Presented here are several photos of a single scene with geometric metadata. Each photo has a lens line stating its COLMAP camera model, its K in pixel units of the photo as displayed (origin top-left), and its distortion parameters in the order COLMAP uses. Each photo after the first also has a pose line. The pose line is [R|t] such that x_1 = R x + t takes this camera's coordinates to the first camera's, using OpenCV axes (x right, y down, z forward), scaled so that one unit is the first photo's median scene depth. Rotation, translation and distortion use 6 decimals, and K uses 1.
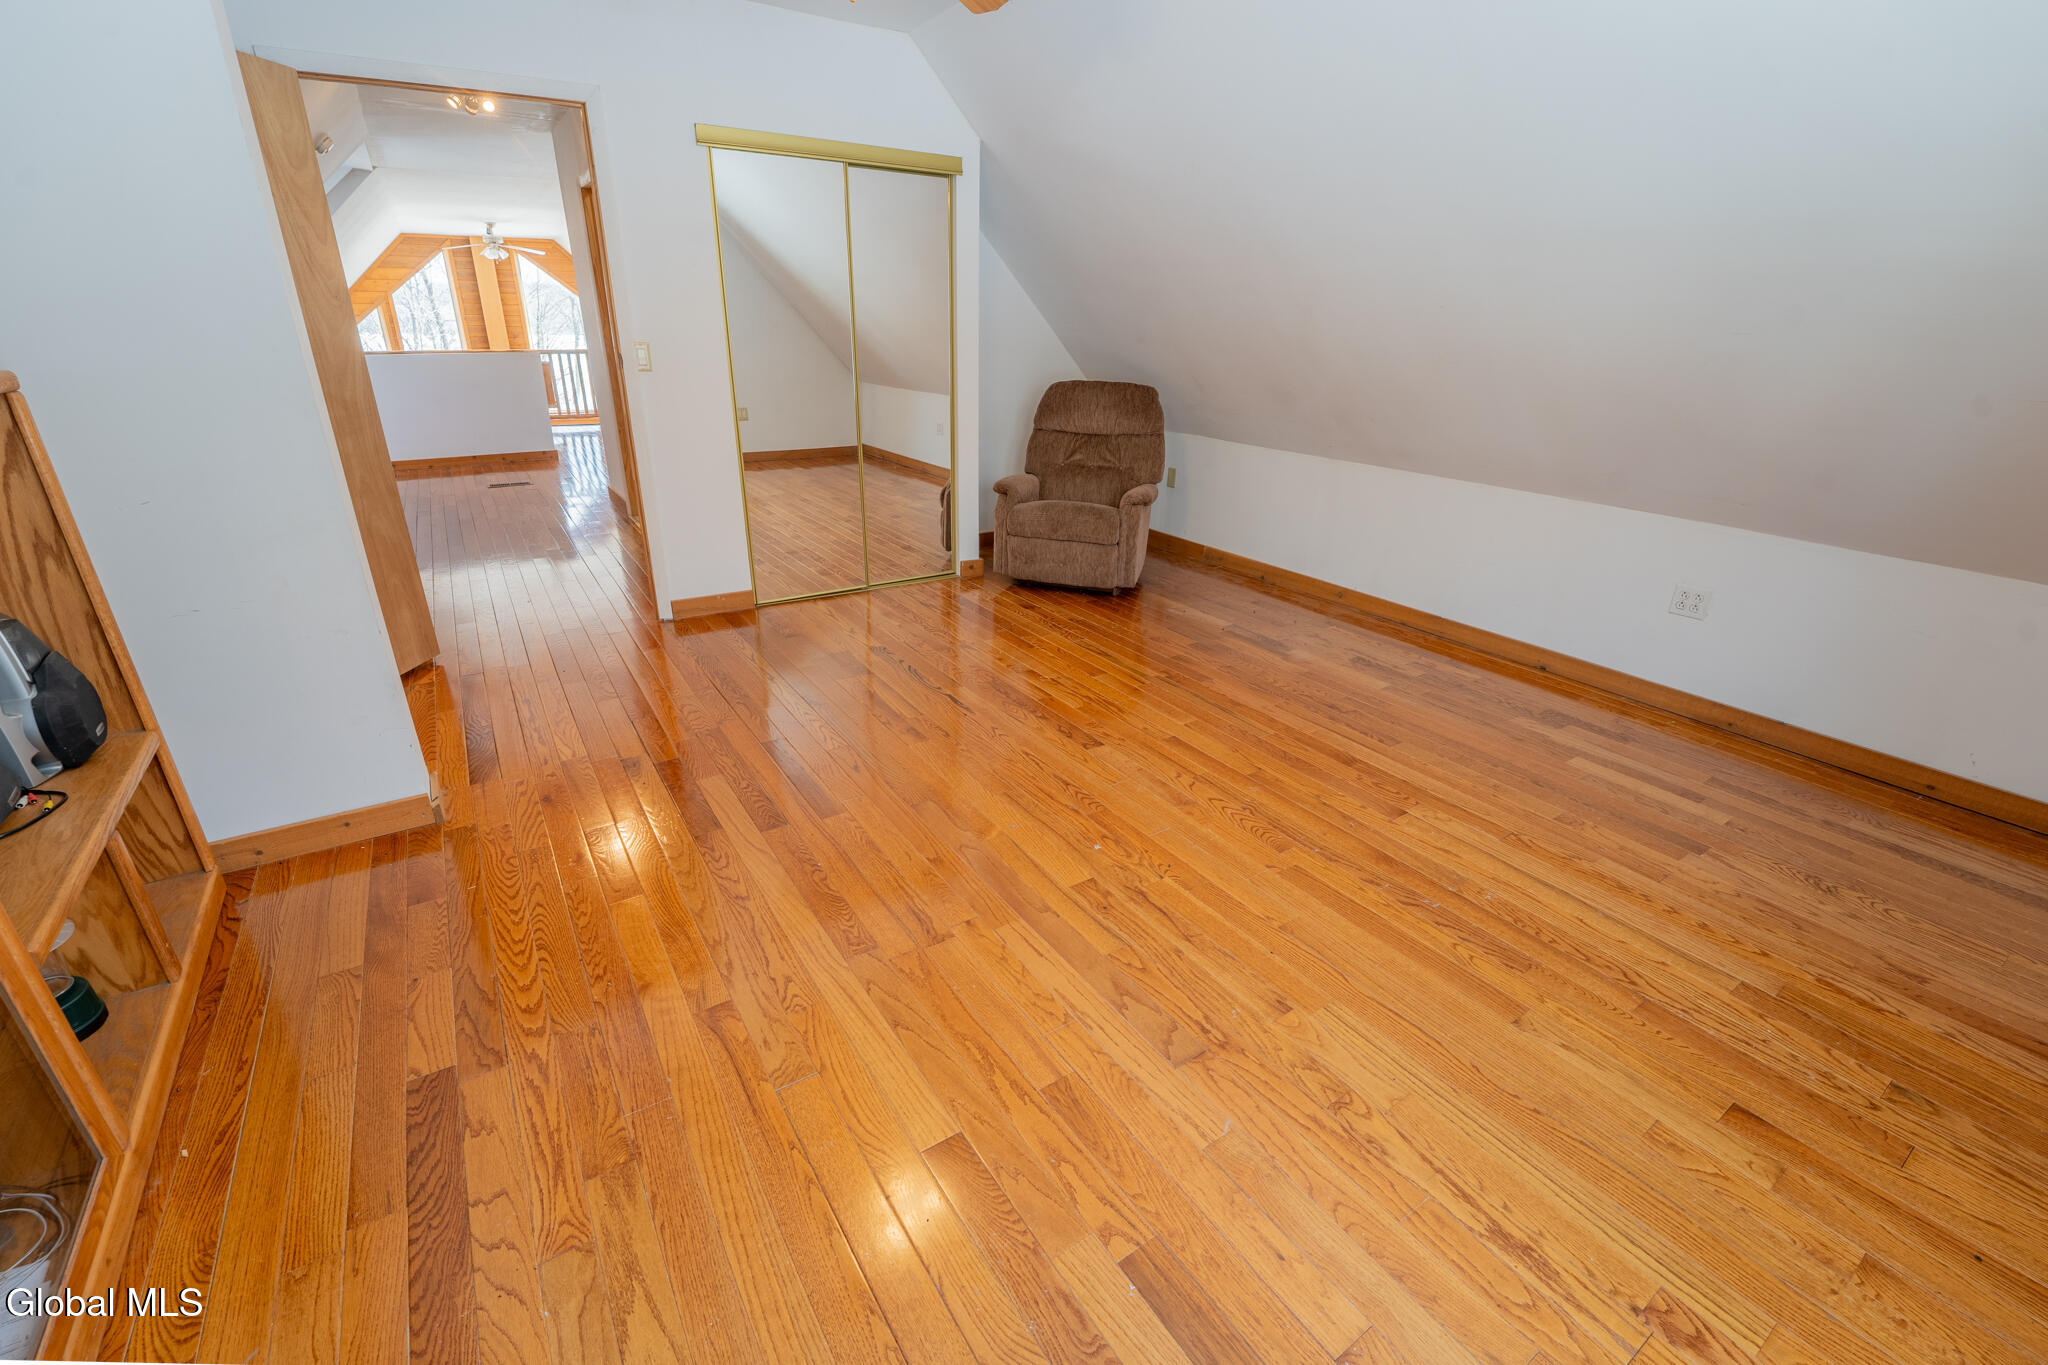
lens RADIAL K [[840.2, 0, 1022.2], [0, 840.2, 677.6], [0, 0, 1]] dist [-0.017856, -0.000155]
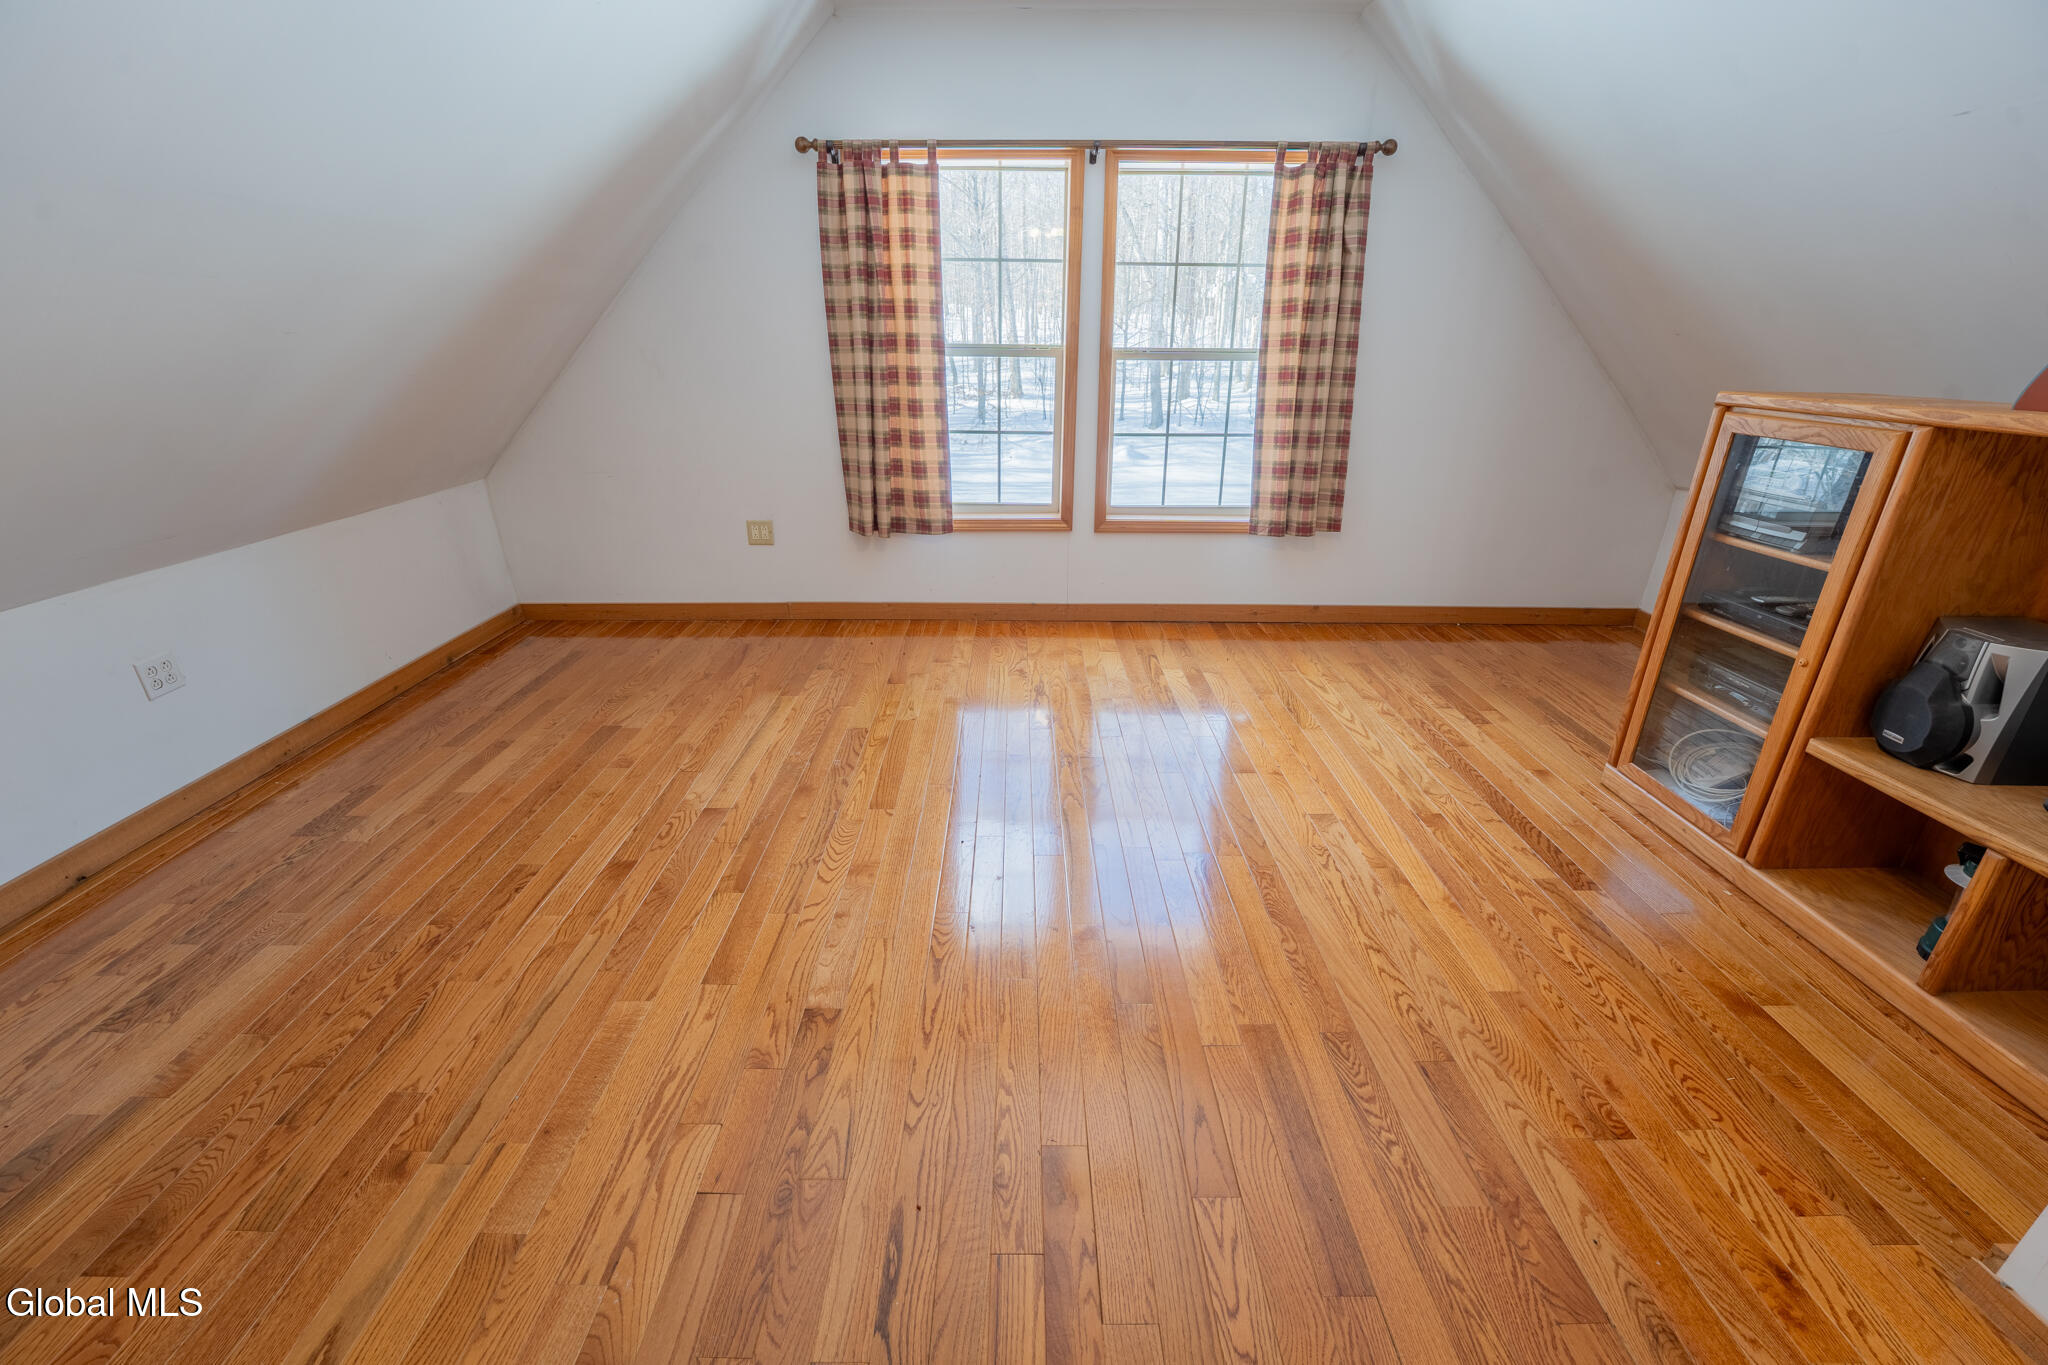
lens RADIAL K [[840.2, 0, 1026.5], [0, 840.2, 685.9], [0, 0, 1]] dist [-0.017856, -0.000155]
pose [[-0.838297, -0.231442, 0.493652, -0.341814], [0.194485, 0.718925, 0.667324, -0.561122], [-0.509346, 0.655424, -0.557661, 1.297664]]
